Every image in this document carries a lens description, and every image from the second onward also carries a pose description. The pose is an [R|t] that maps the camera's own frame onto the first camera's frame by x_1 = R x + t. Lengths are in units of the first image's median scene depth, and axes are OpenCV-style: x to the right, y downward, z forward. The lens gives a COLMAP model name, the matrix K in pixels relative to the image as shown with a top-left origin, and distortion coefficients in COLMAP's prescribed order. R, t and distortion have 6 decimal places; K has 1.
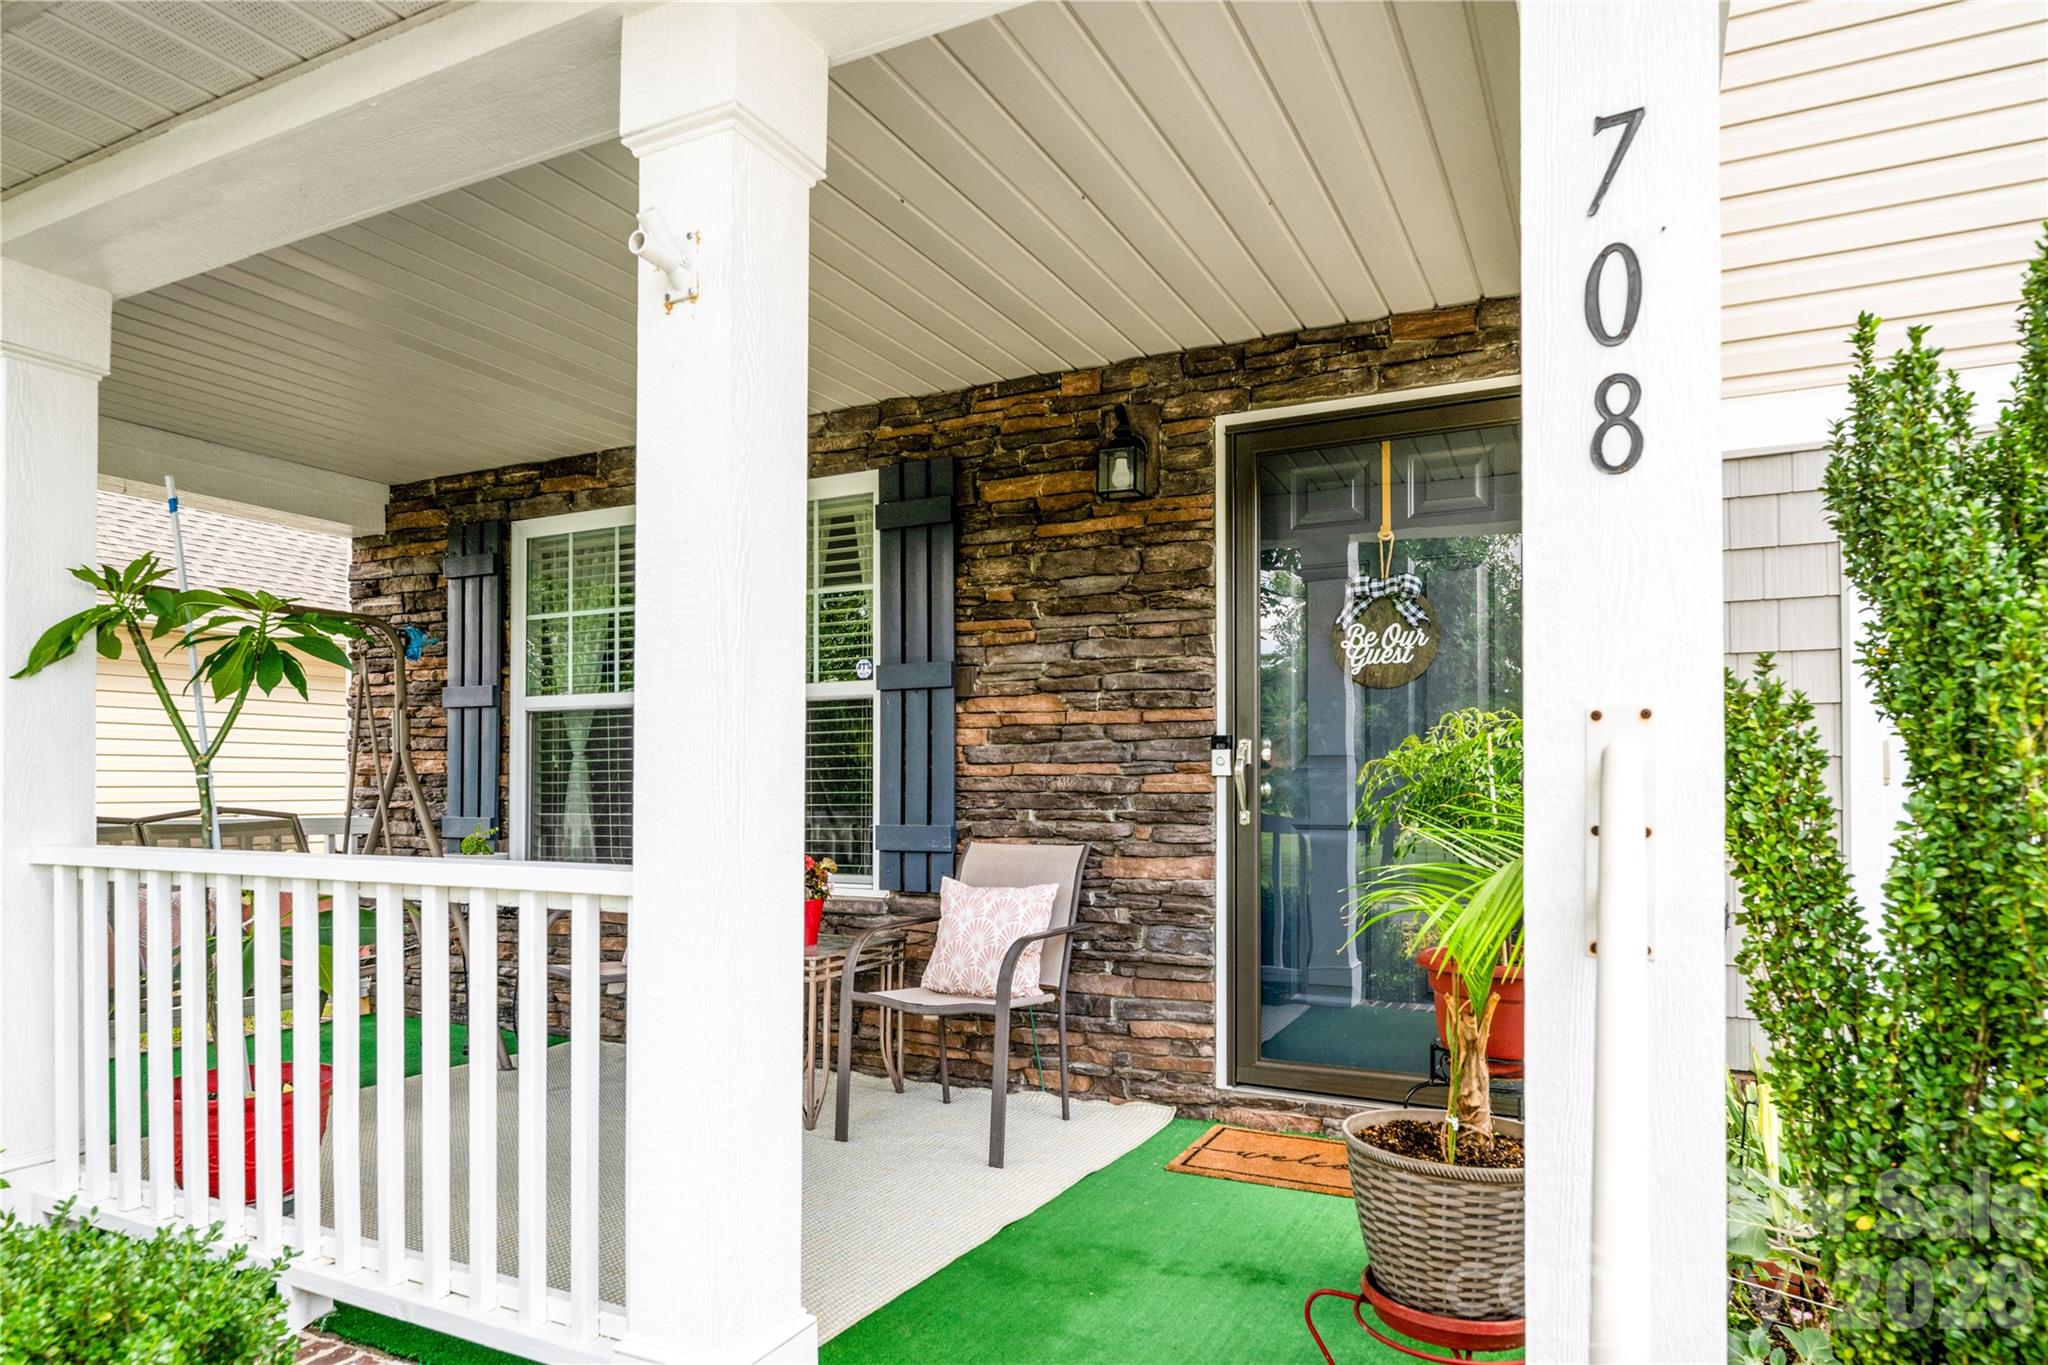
lens RADIAL K [[1204.9, 0, 1024.0], [0, 1204.9, 682.5], [0, 0, 1]] dist [0.002371, 0.000192]
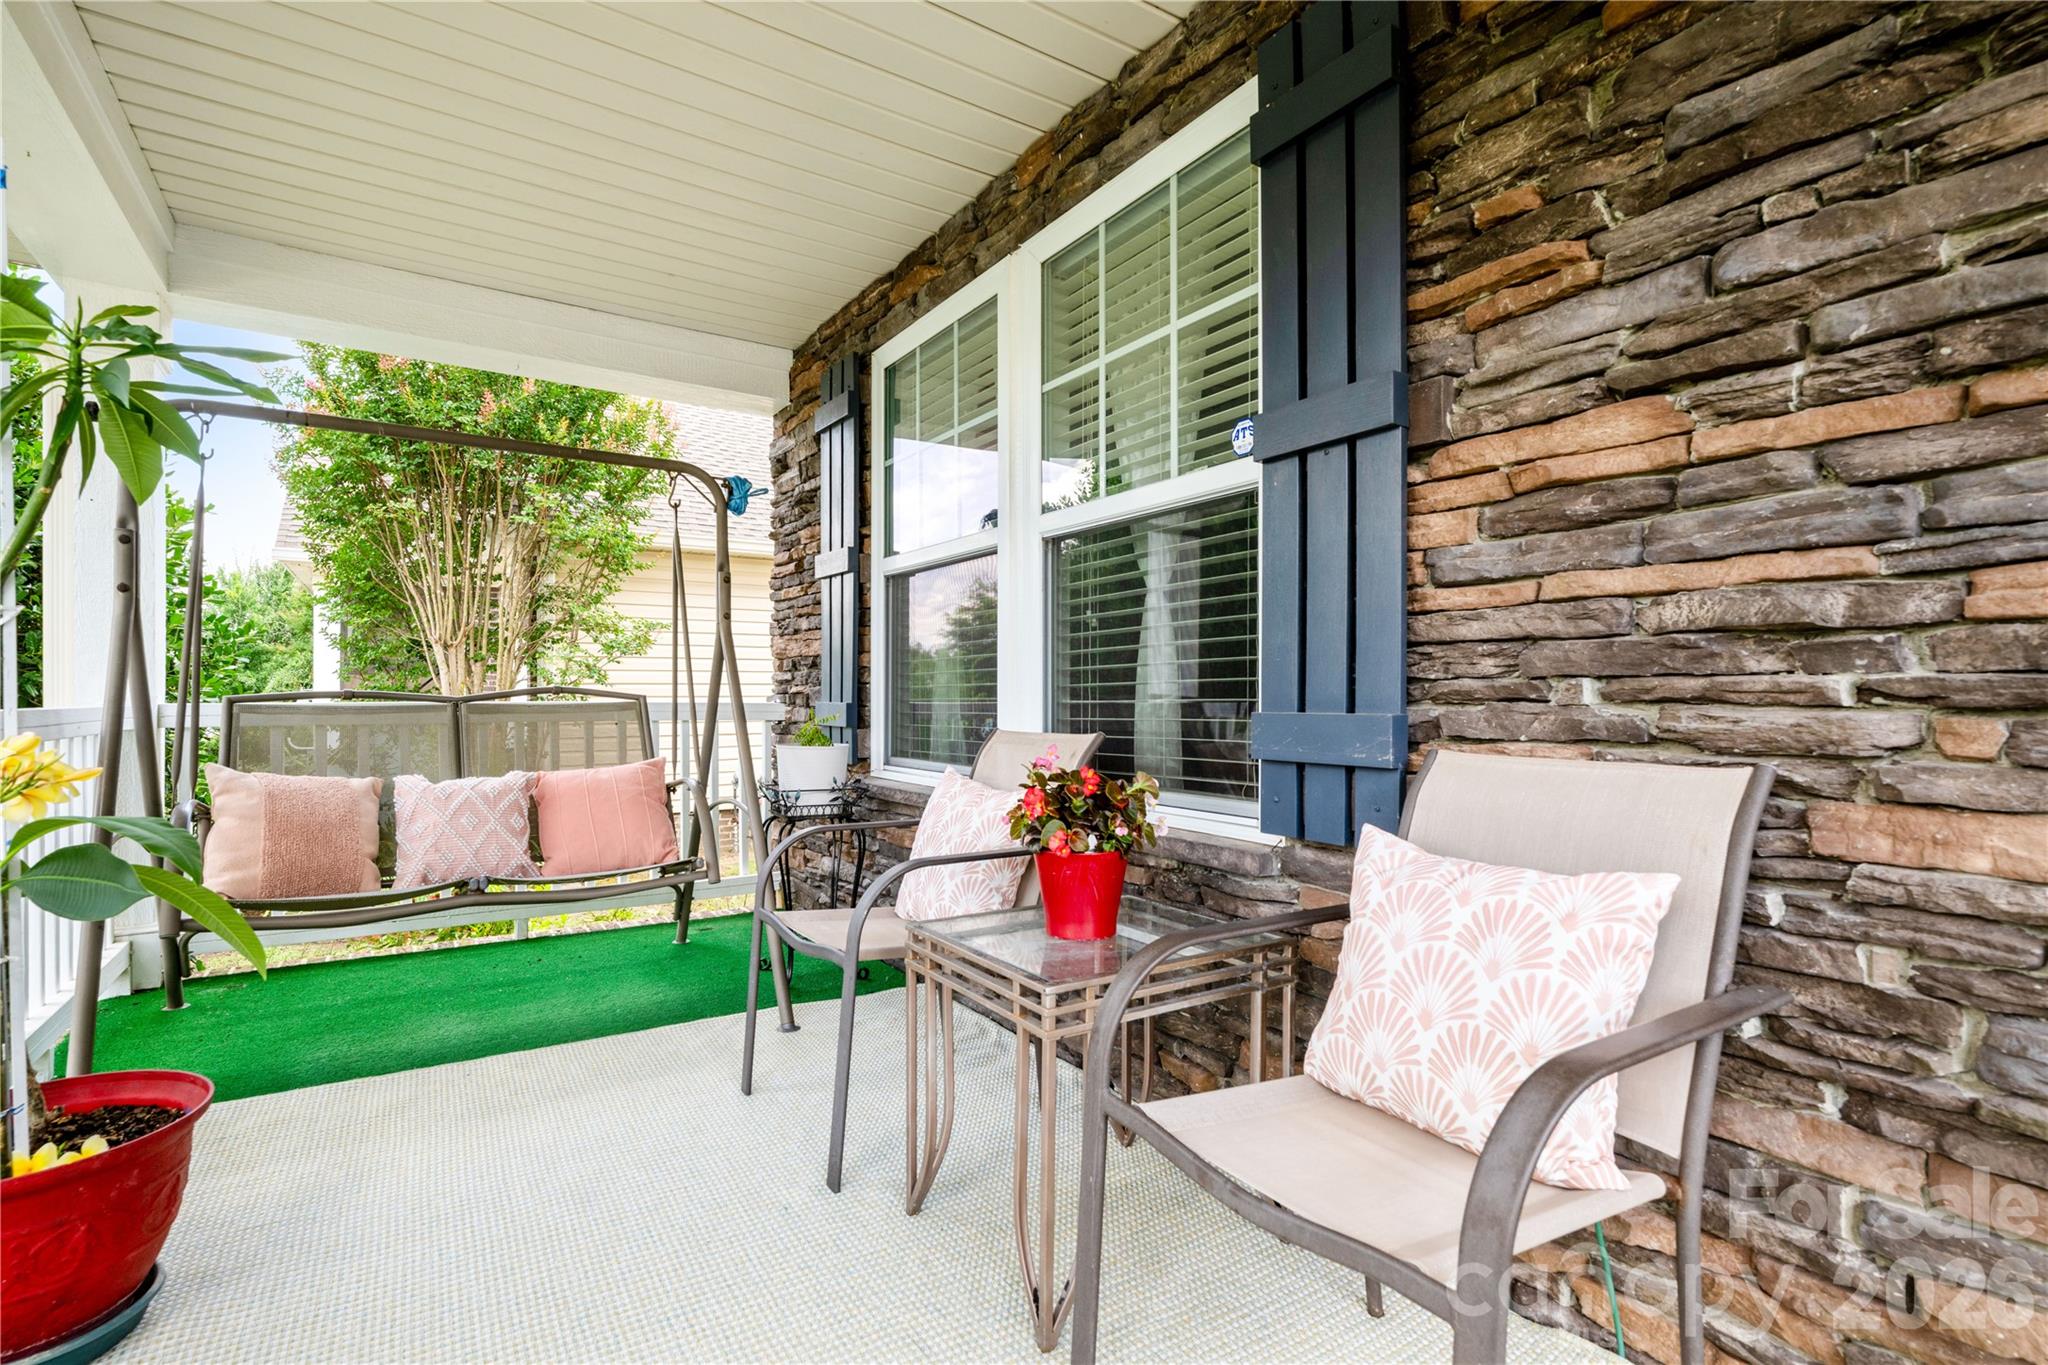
lens RADIAL K [[994.7, 0, 1024.0], [0, 994.7, 682.5], [0, 0, 1]] dist [-0.001868, -0.001229]
pose [[0.879908, 0.000771, -0.475144, -0.002612], [0.032718, 0.997527, 0.062208, 0.078723], [0.474017, -0.070283, 0.877706, 0.599191]]
